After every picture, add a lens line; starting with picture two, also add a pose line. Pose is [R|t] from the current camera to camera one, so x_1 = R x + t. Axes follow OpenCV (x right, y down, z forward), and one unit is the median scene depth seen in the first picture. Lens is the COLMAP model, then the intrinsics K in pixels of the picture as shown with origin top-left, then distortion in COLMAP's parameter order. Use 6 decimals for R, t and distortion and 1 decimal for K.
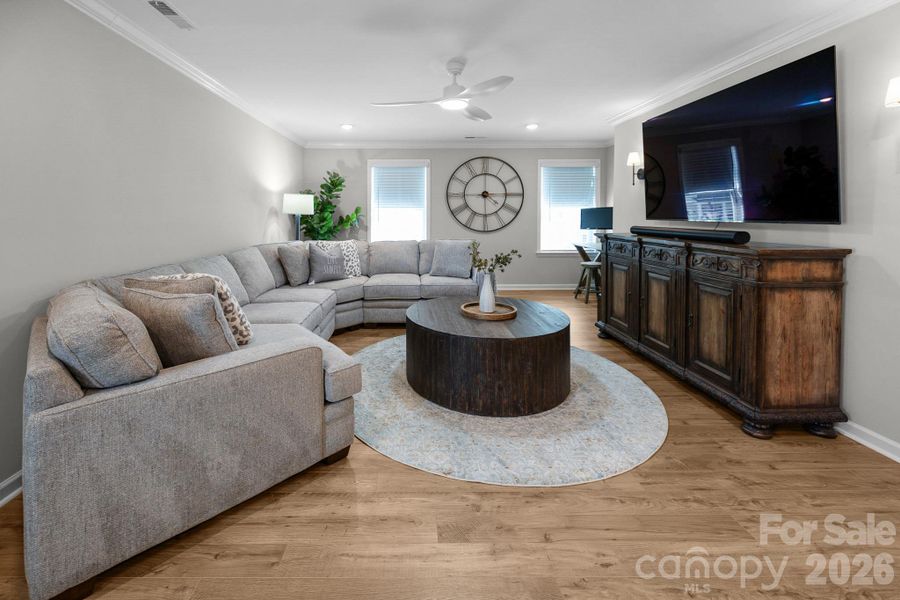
lens RADIAL K [[381.2, 0, 434.4], [0, 381.2, 223.0], [0, 0, 1]] dist [-0.002763, -0.000208]
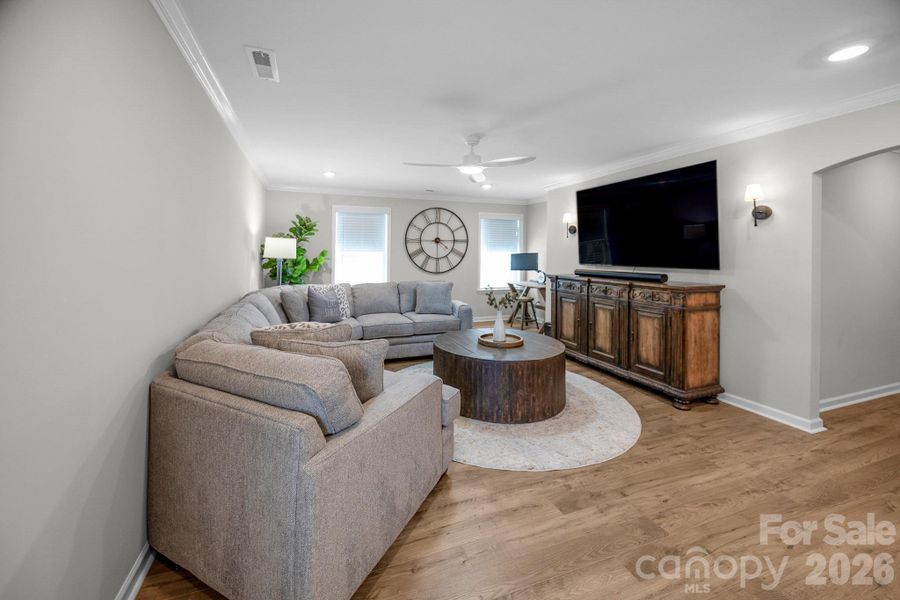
lens RADIAL K [[354.9, 0, 448.3], [0, 354.9, 253.5], [0, 0, 1]] dist [0.001194, 0.000111]
pose [[0.941216, 0.009170, 0.337681, -0.382022], [-0.001306, 0.999723, -0.023508, -0.021013], [-0.337803, 0.021685, 0.940967, -0.025365]]
